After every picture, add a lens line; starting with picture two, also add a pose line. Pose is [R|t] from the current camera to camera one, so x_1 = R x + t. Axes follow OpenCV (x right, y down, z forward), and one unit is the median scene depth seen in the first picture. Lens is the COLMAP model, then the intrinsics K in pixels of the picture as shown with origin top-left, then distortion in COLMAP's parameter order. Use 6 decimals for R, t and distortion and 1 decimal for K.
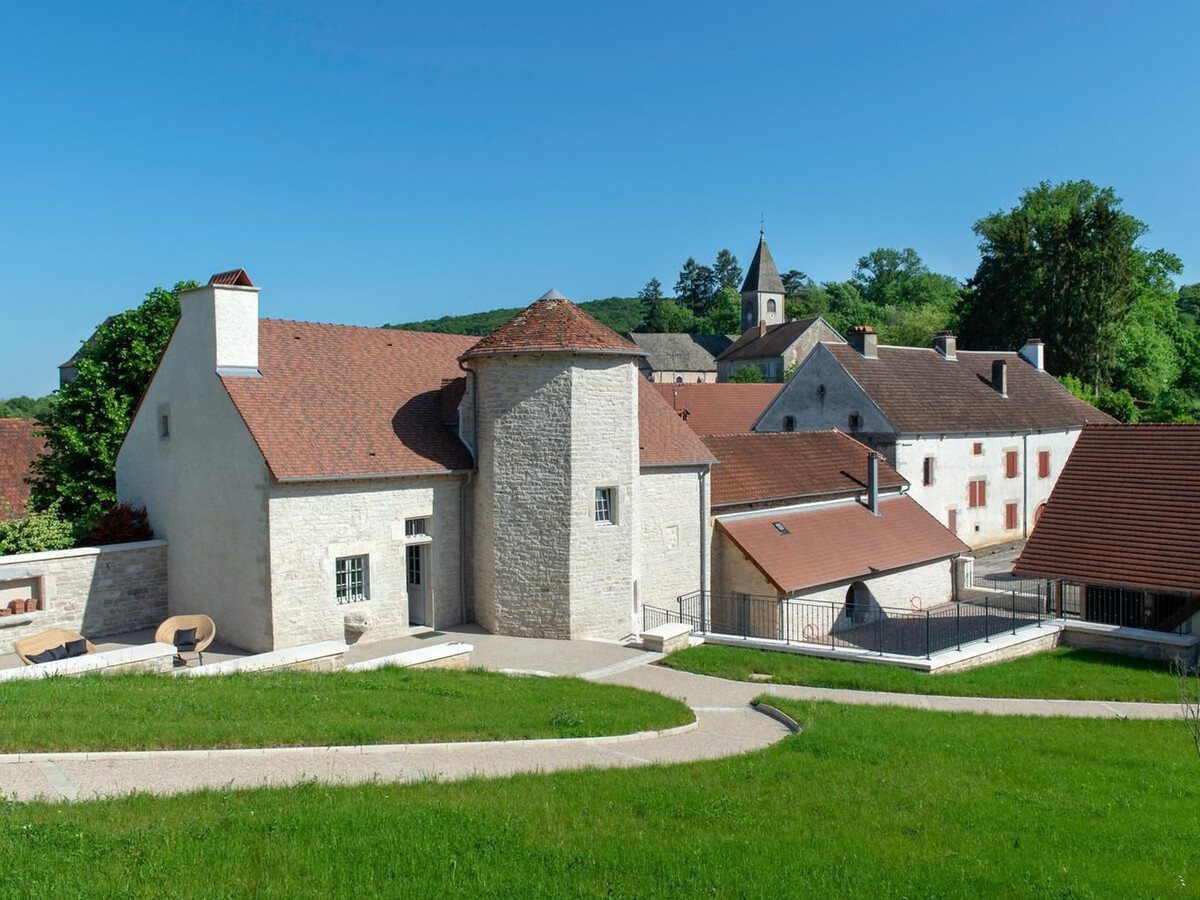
lens RADIAL K [[1070.2, 0, 600.0], [0, 1070.2, 450.0], [0, 0, 1]] dist [0.007073, -0.004029]
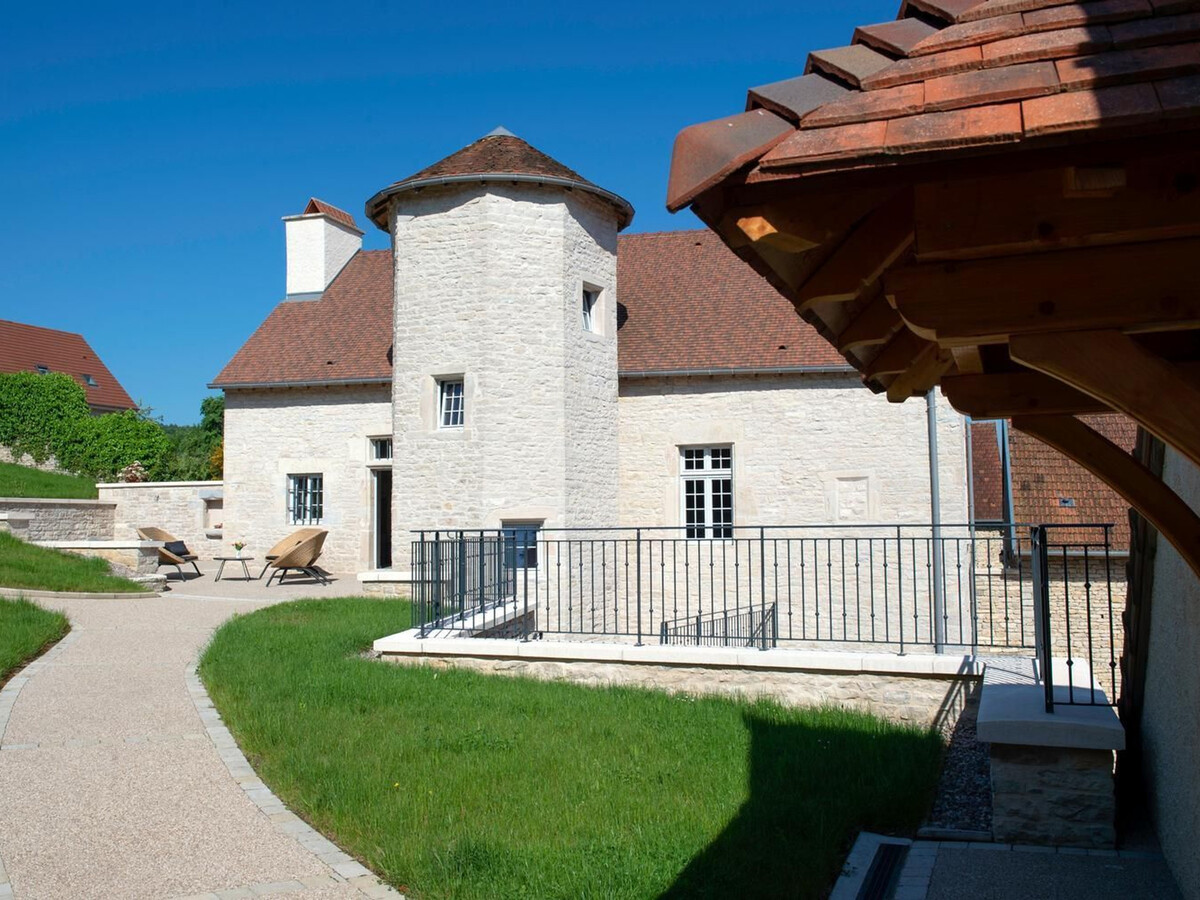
lens RADIAL K [[1125.2, 0, 600.0], [0, 1125.2, 450.0], [0, 0, 1]] dist [-0.009027, 0.002610]
pose [[0.438416, -0.049314, -0.897418, 0.703701], [-0.034473, 0.996836, -0.071618, 0.131669], [0.898111, 0.062335, 0.435329, 0.763953]]
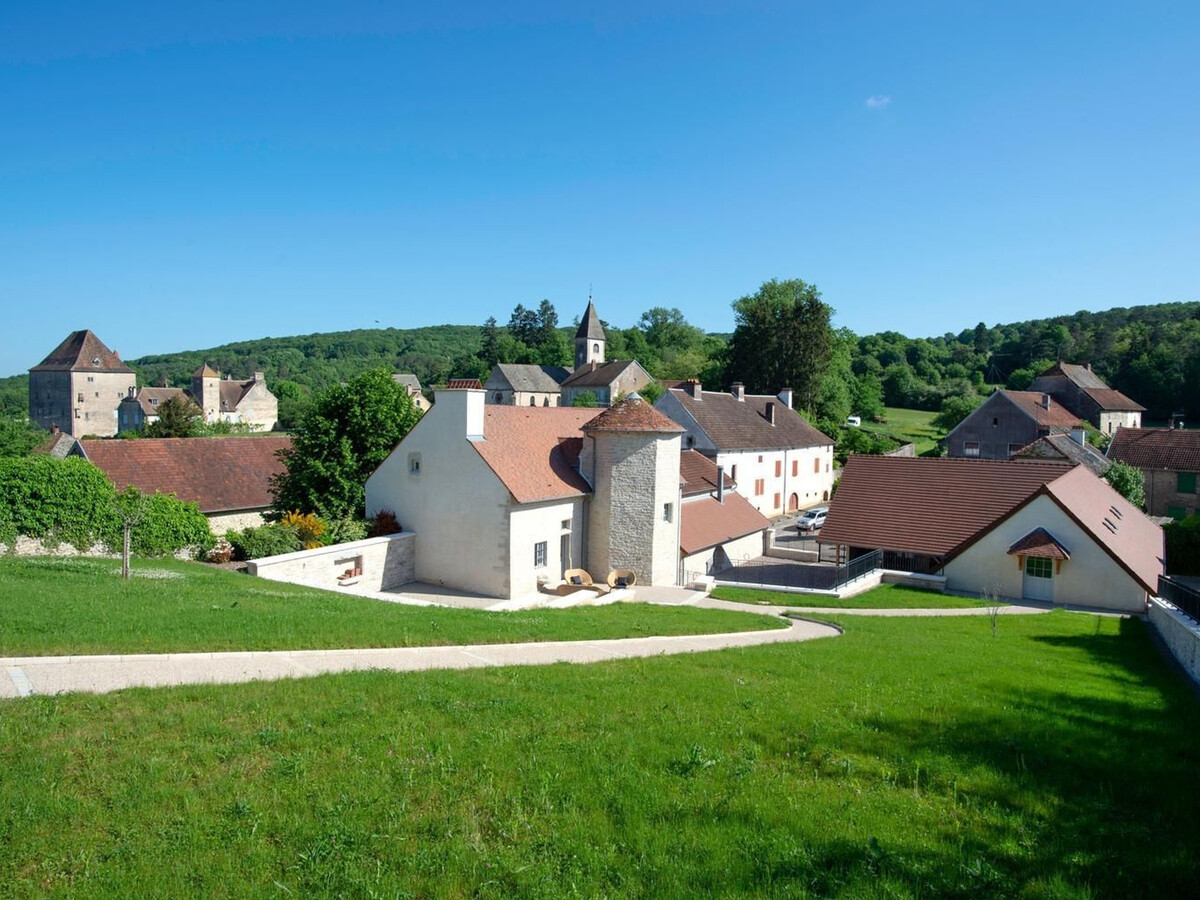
lens RADIAL K [[795.9, 0, 608.1], [0, 795.9, 454.1], [0, 0, 1]] dist [-0.034980, 0.006935]
pose [[0.973701, 0.015682, 0.227287, -0.405346], [-0.020195, 0.999642, 0.017547, -0.071242], [-0.226931, -0.021676, 0.973670, -0.310163]]
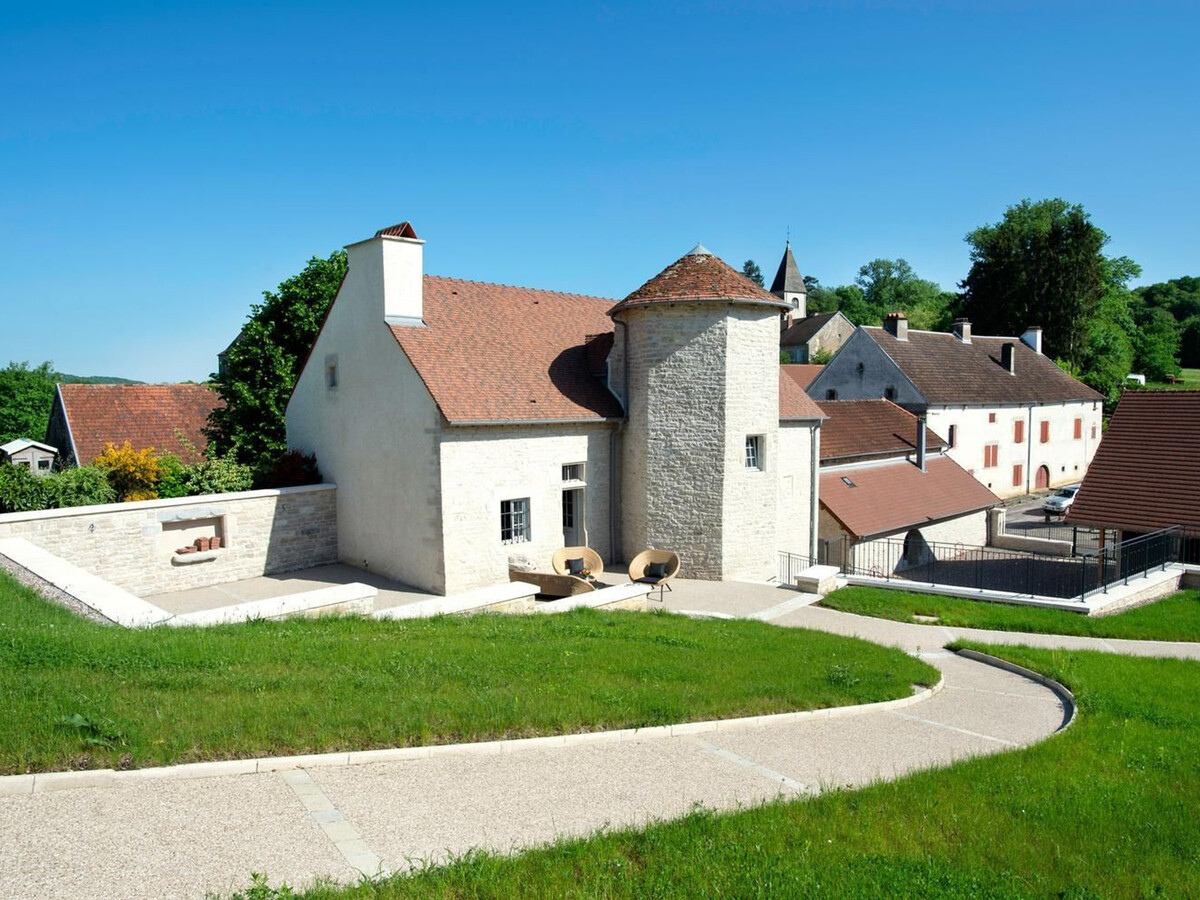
lens RADIAL K [[850.5, 0, 615.7], [0, 850.5, 466.3], [0, 0, 1]] dist [-0.041860, 0.023012]
pose [[0.999646, 0.005121, -0.026100, -0.106846], [-0.003862, 0.998837, 0.048061, 0.025858], [0.026316, -0.047944, 0.998503, 0.171654]]
